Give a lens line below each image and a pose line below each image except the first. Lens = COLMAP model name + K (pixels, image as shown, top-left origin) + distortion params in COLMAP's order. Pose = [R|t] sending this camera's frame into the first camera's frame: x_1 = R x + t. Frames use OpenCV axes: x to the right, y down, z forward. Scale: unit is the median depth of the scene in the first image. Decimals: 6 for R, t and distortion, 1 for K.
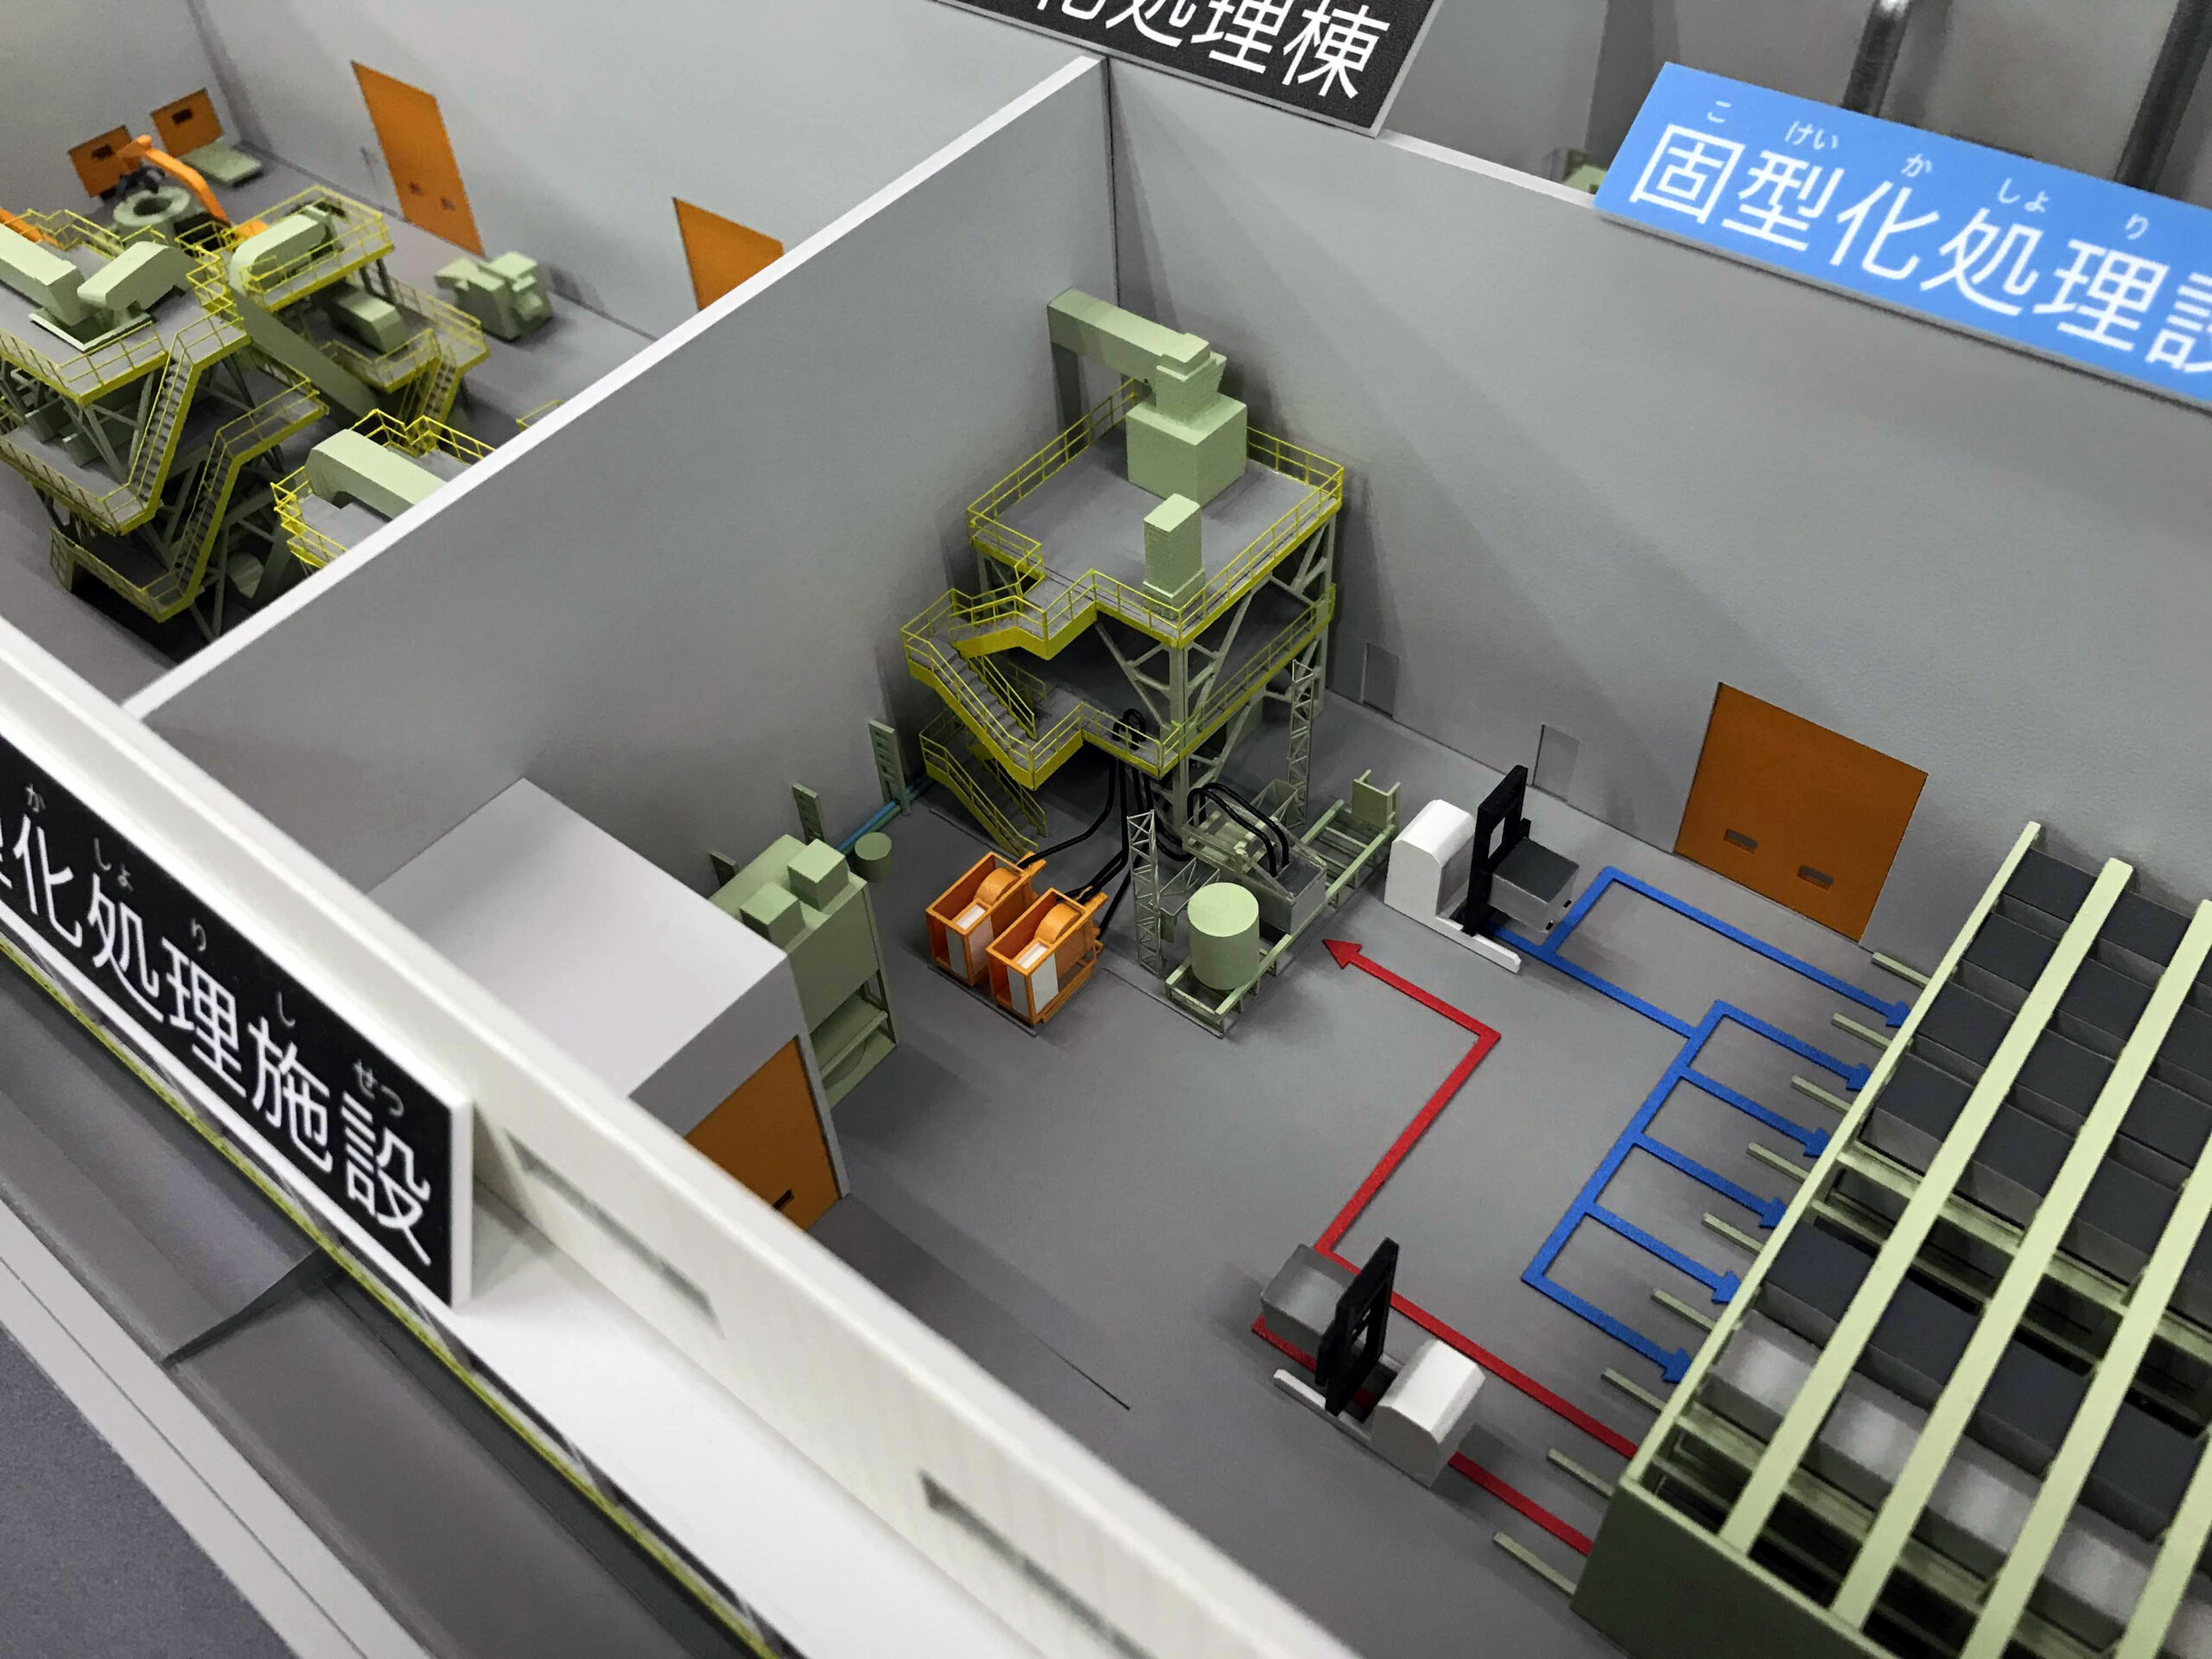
lens RADIAL K [[1825.5, 0, 1089.5], [0, 1825.5, 823.6], [0, 0, 1]] dist [0.003886, -0.015429]
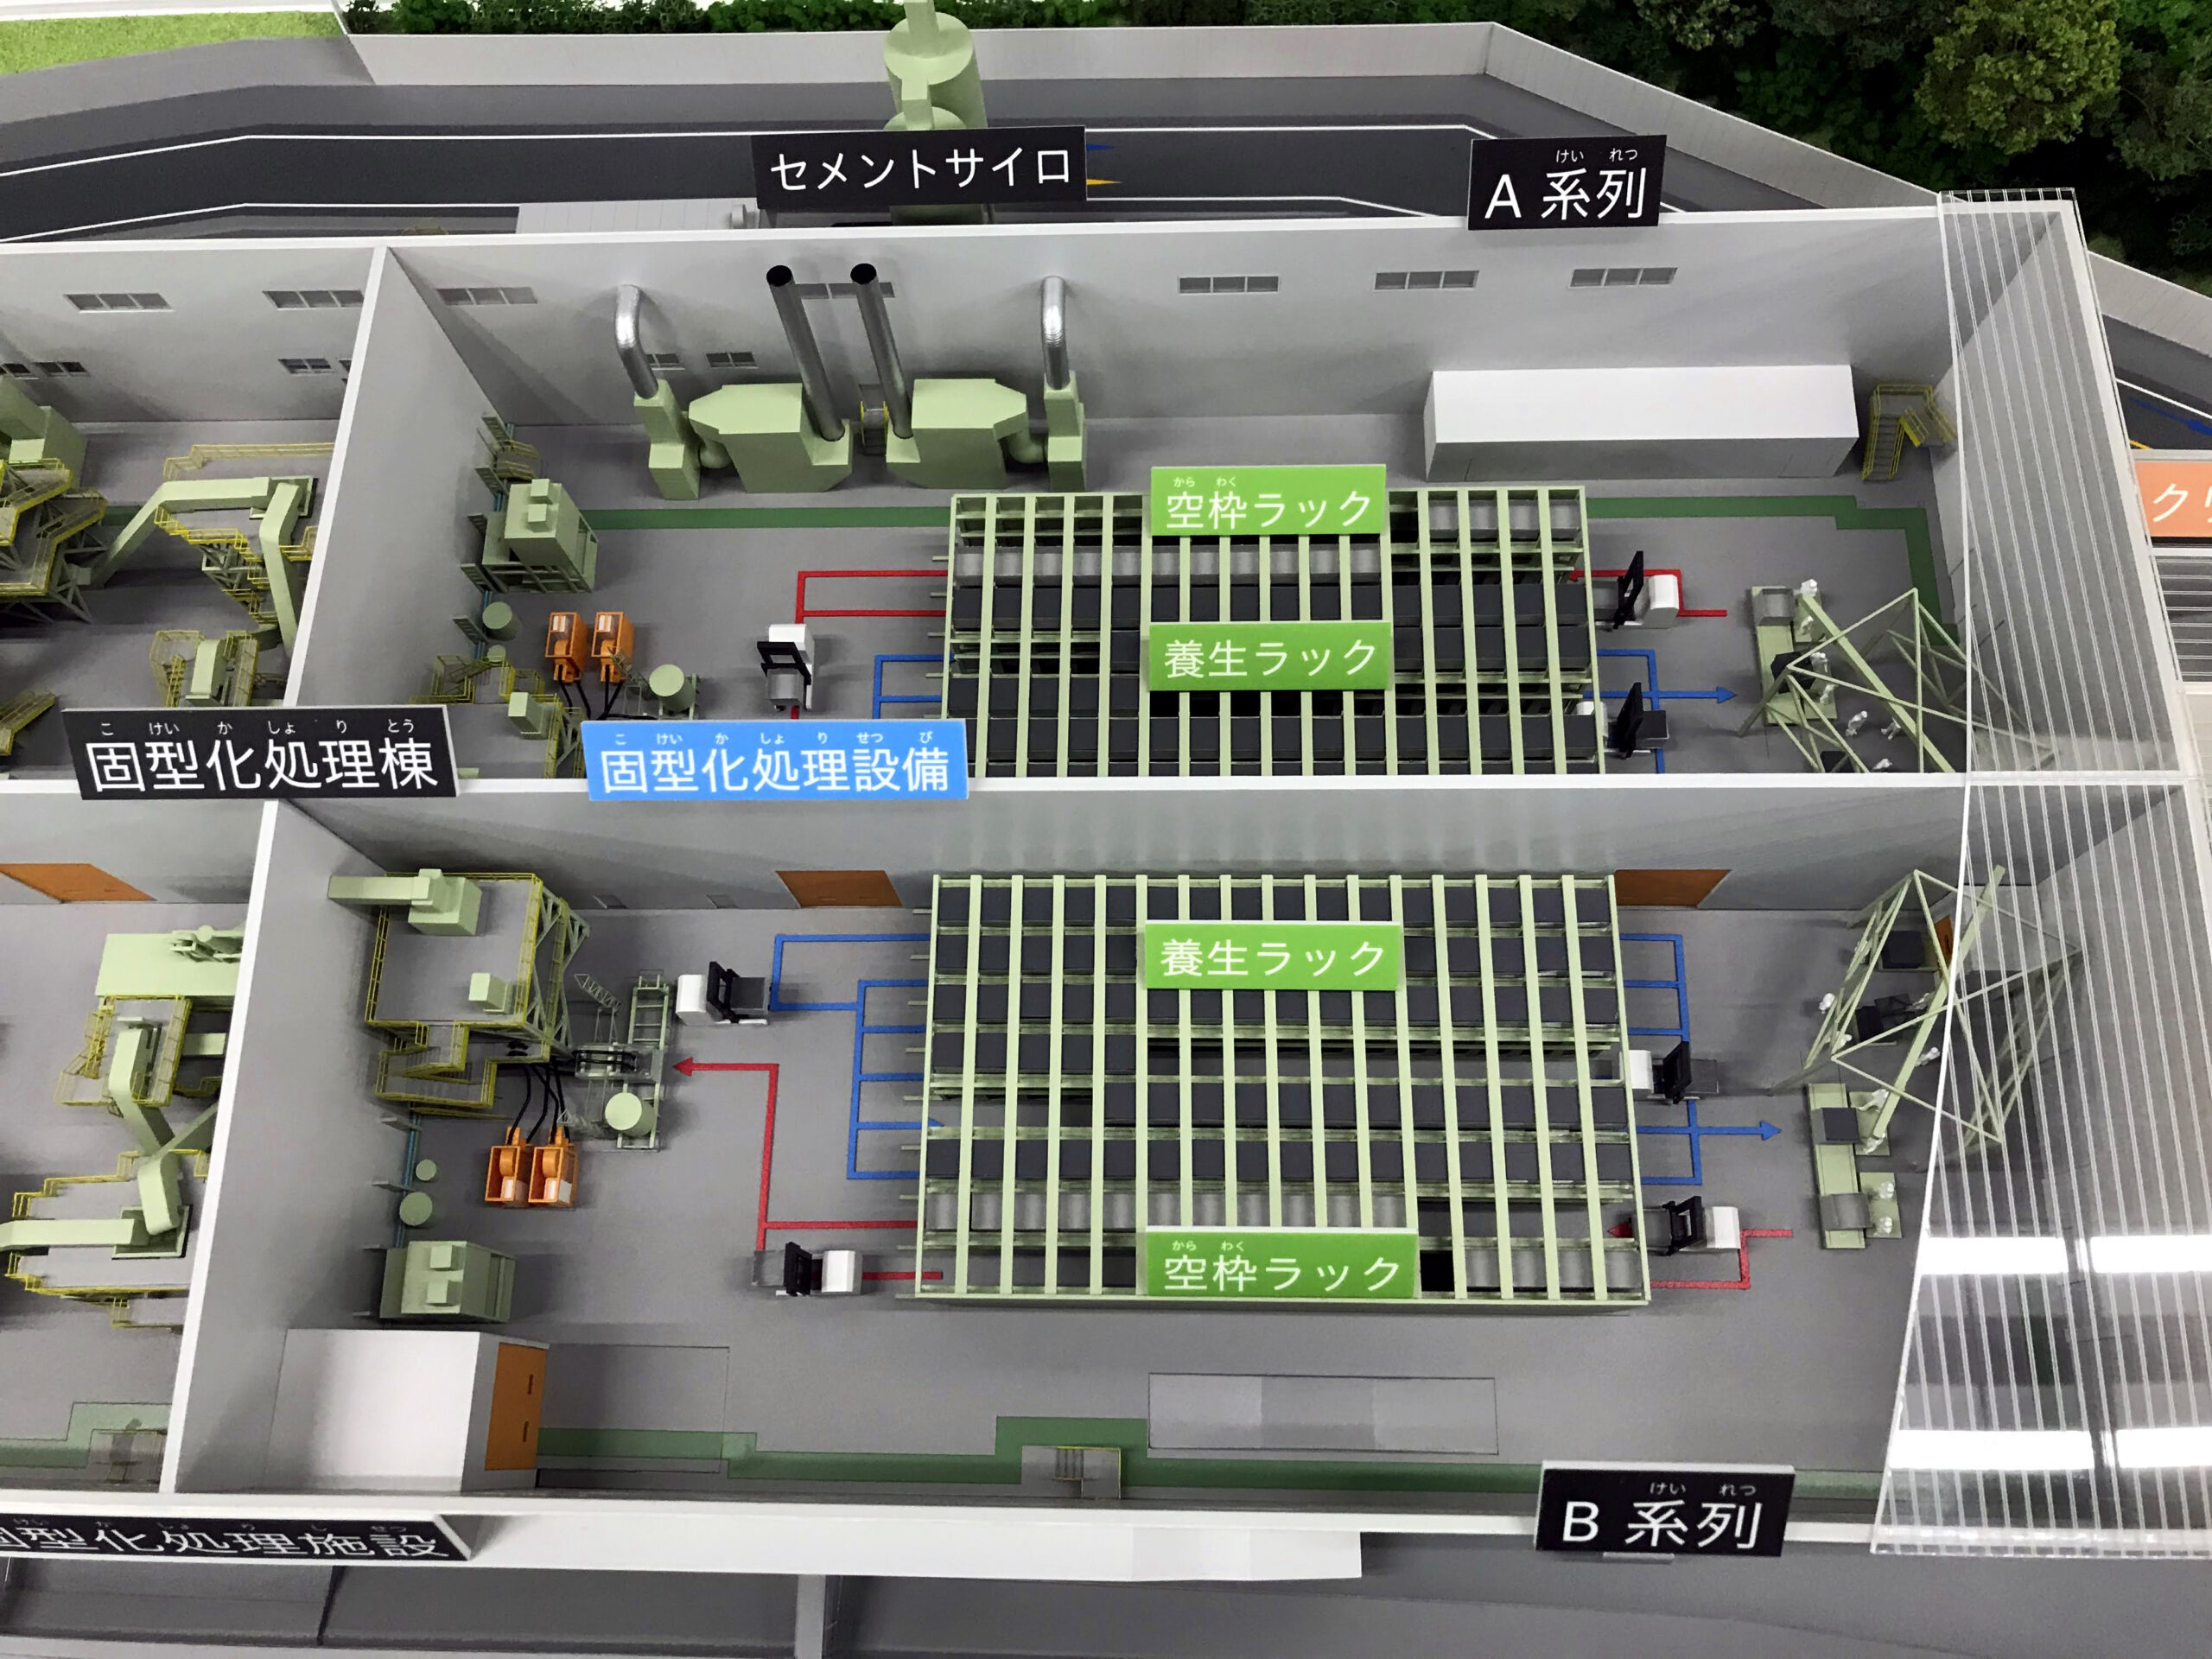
lens RADIAL K [[1825.5, 0, 1097.7], [0, 1825.5, 824.8], [0, 0, 1]] dist [0.003886, -0.015429]
pose [[0.786707, -0.580314, 0.210541, 0.284762], [0.460605, 0.778866, 0.425689, -0.931838], [-0.411016, -0.237917, 0.880035, -0.984100]]
